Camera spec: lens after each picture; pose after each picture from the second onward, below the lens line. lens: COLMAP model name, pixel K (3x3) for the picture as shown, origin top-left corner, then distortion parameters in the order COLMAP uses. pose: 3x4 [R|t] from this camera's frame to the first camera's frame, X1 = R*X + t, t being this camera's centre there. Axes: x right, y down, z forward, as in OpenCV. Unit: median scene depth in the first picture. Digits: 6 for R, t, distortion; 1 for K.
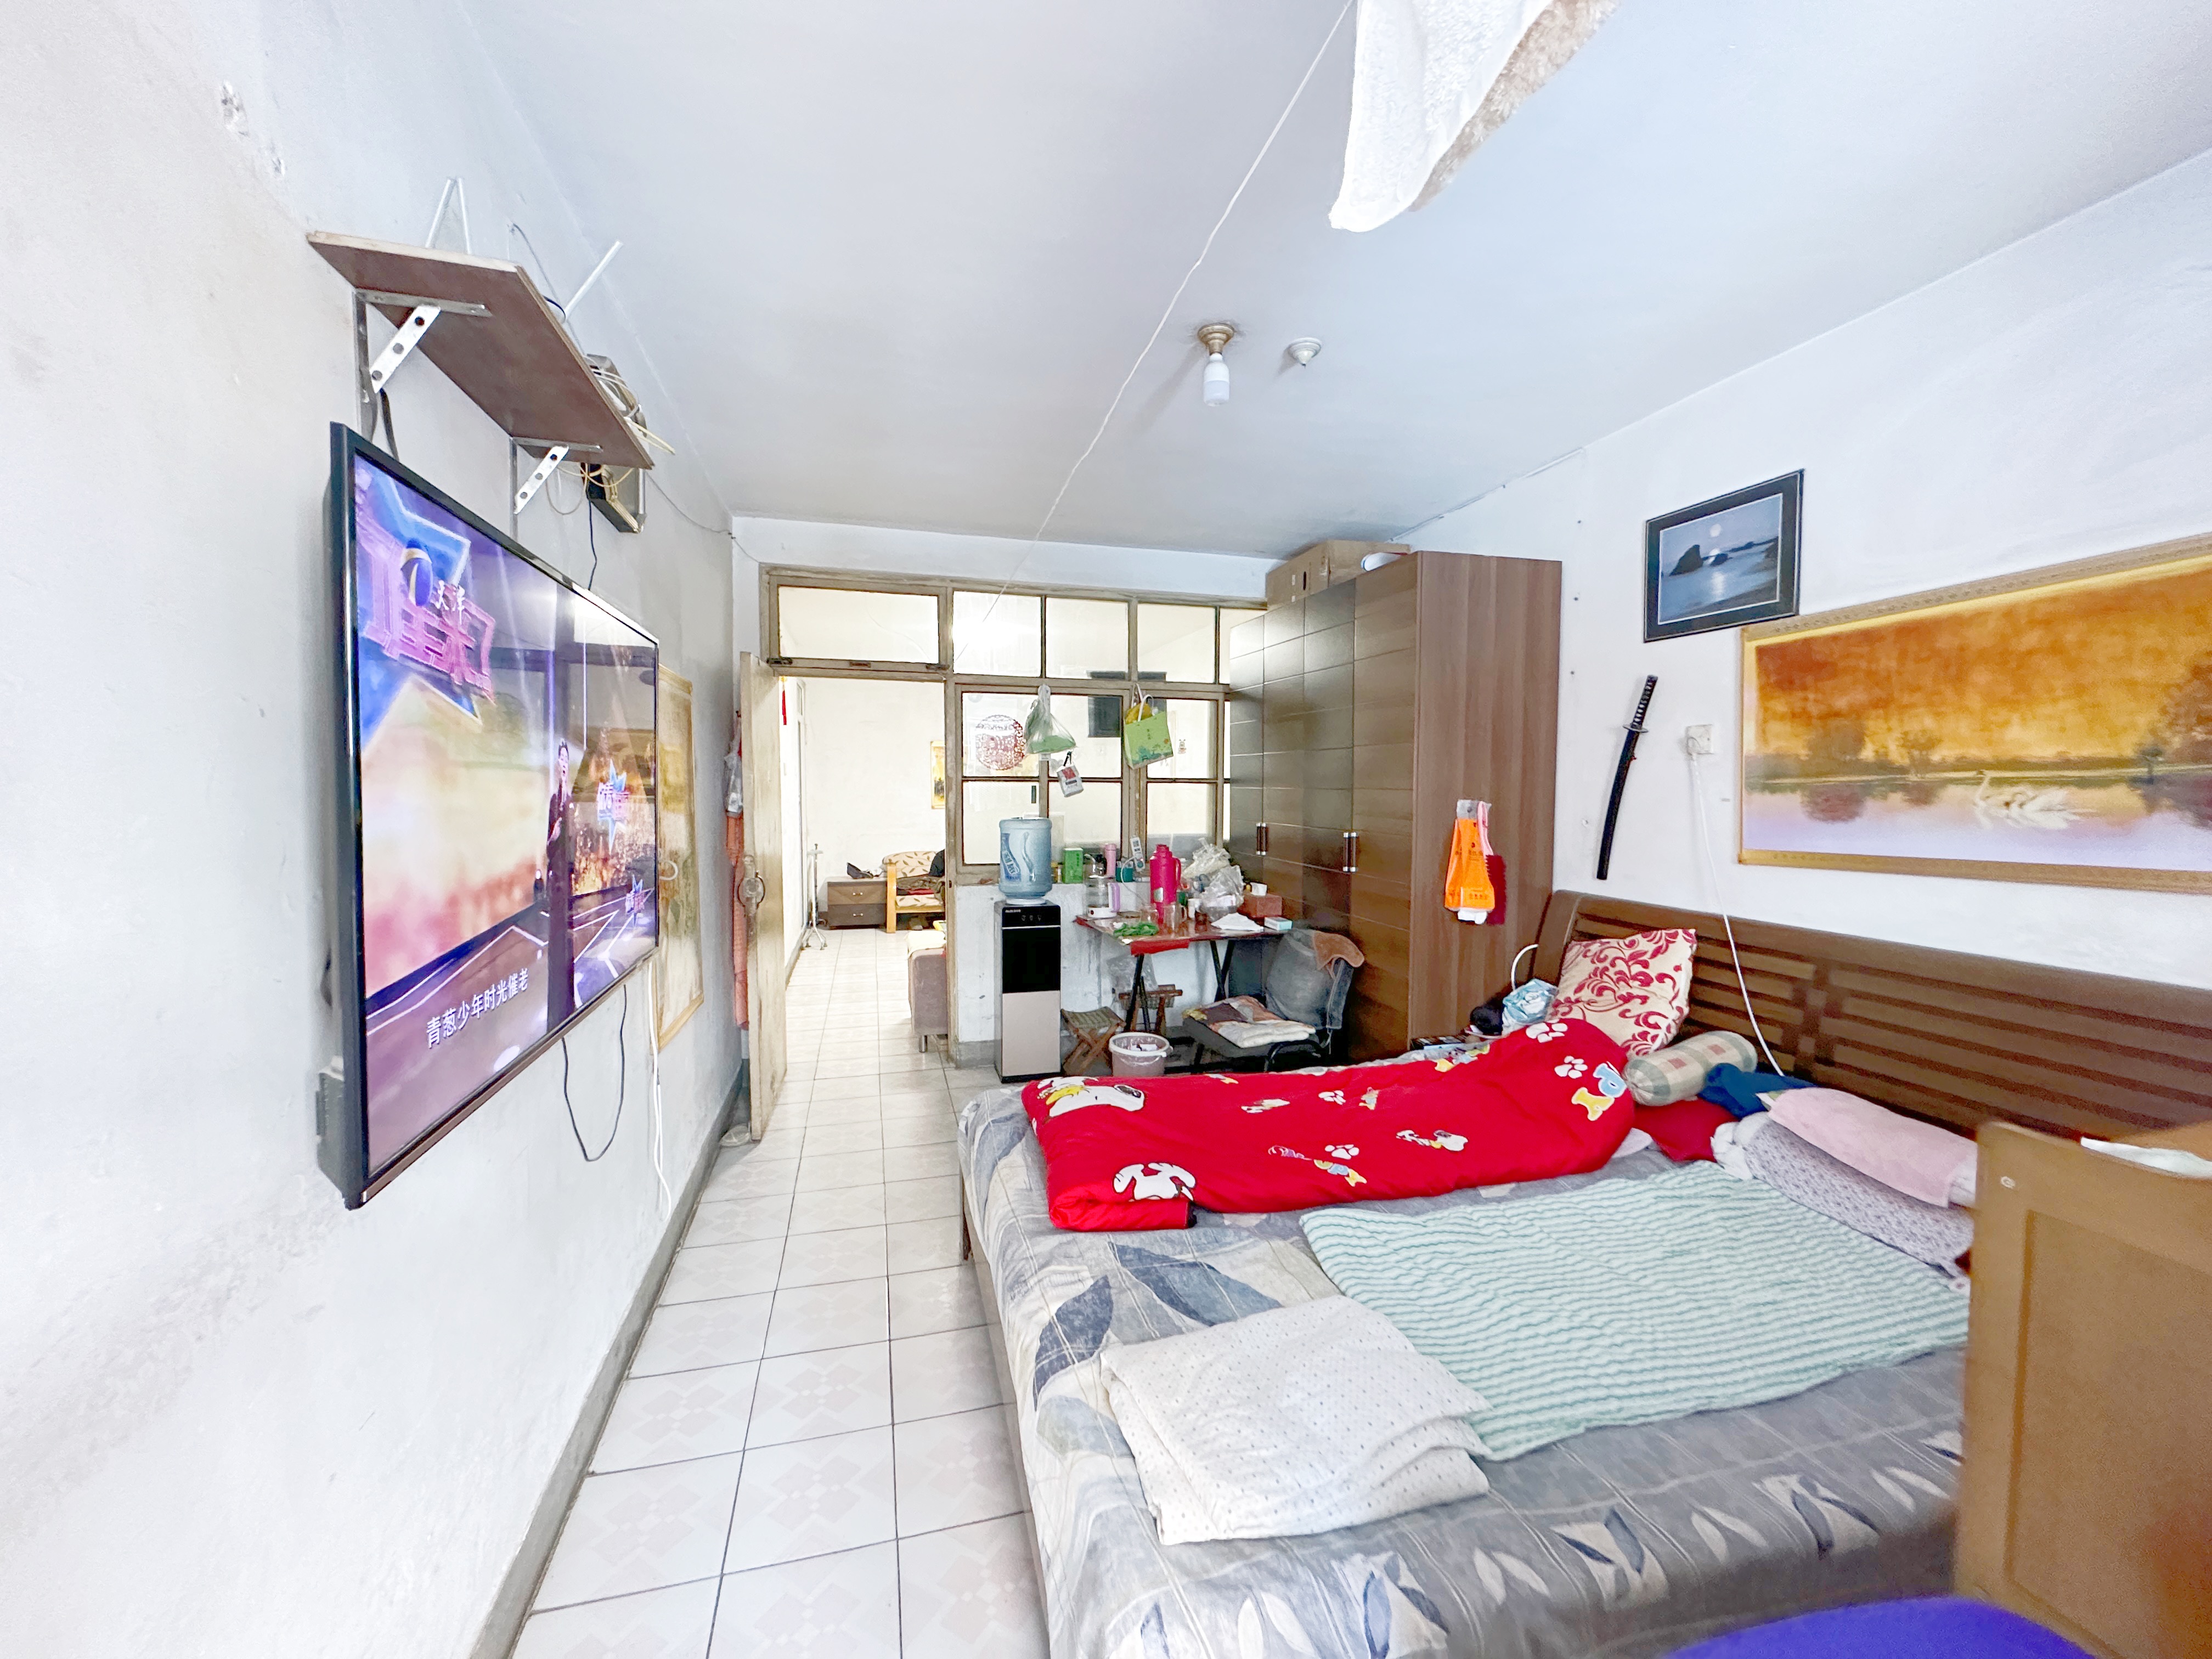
lens RADIAL K [[876.1, 0, 1099.5], [0, 876.1, 826.0], [0, 0, 1]] dist [0.001321, -0.000636]
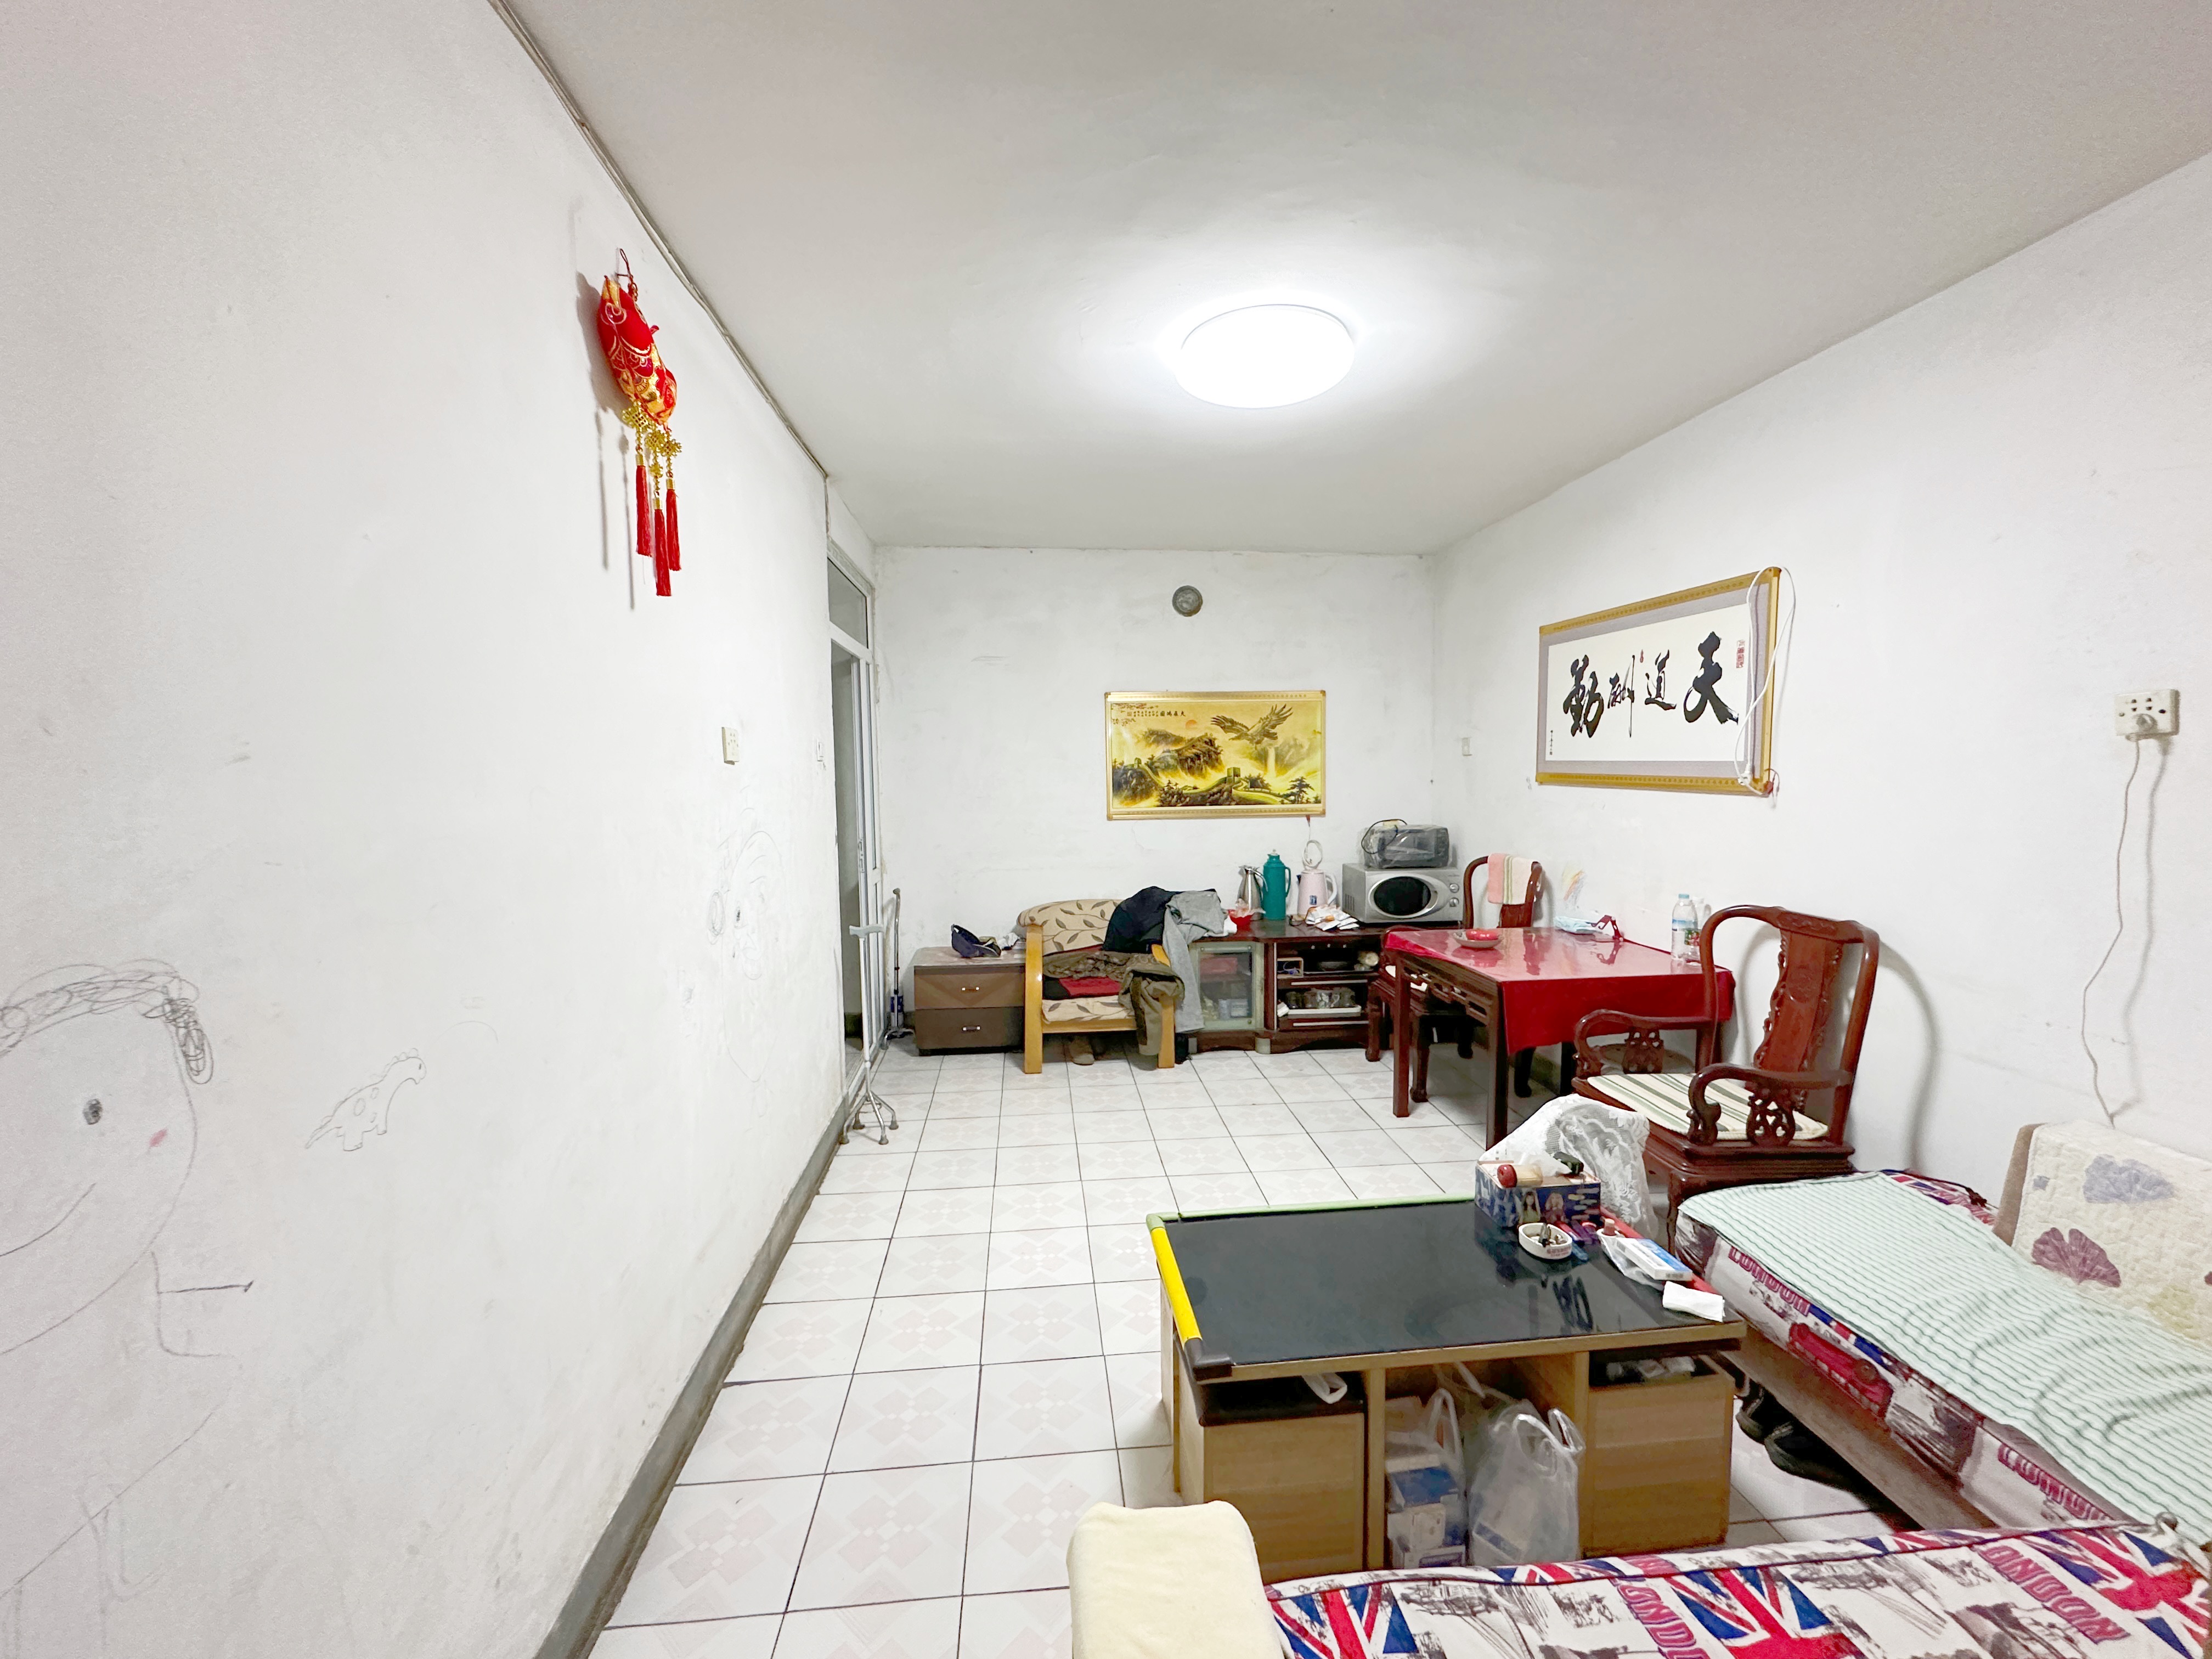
lens RADIAL K [[876.1, 0, 1105.9], [0, 876.1, 827.6], [0, 0, 1]] dist [0.001321, -0.000636]
pose [[0.986456, -0.001443, -0.164018, -0.309501], [0.005293, 0.999721, 0.023040, -0.081498], [0.163939, -0.023596, 0.986188, 1.399797]]
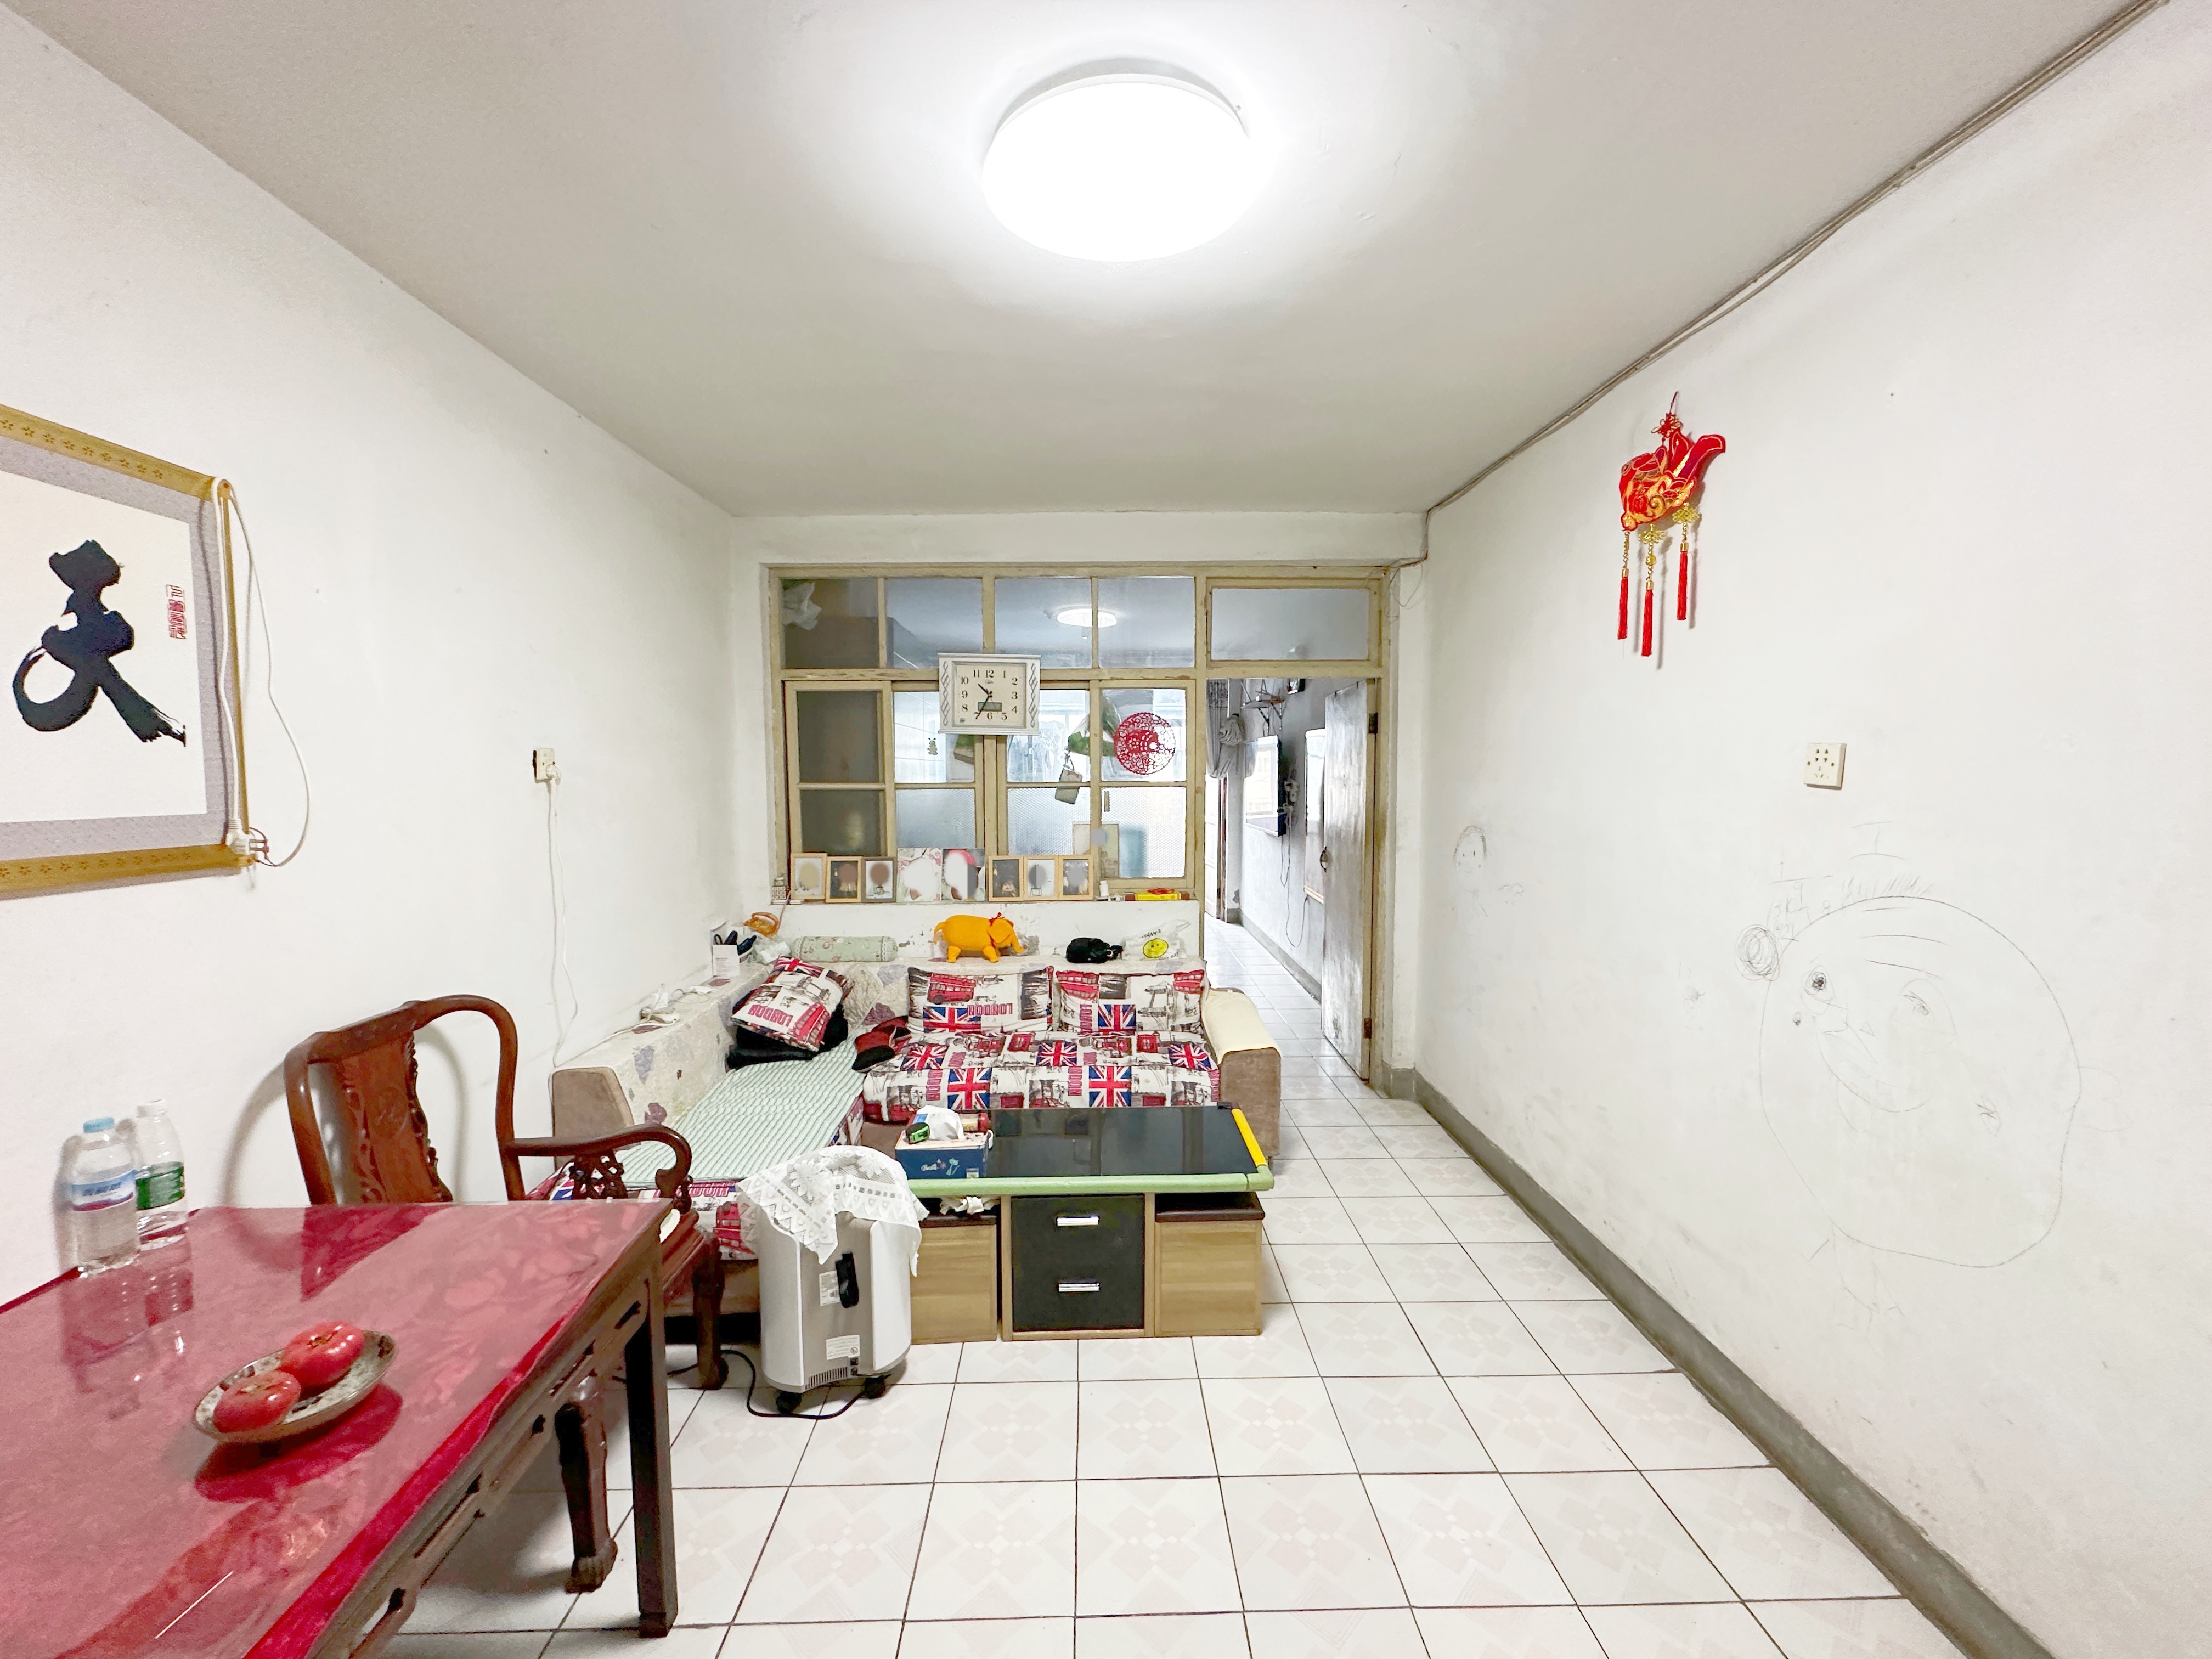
lens RADIAL K [[876.1, 0, 1110.2], [0, 876.1, 828.8], [0, 0, 1]] dist [0.001321, -0.000636]
pose [[-0.973178, -0.014137, 0.229619, -0.403296], [0.013159, 0.993055, 0.116909, -0.155537], [-0.229677, 0.116795, -0.966233, 2.562044]]
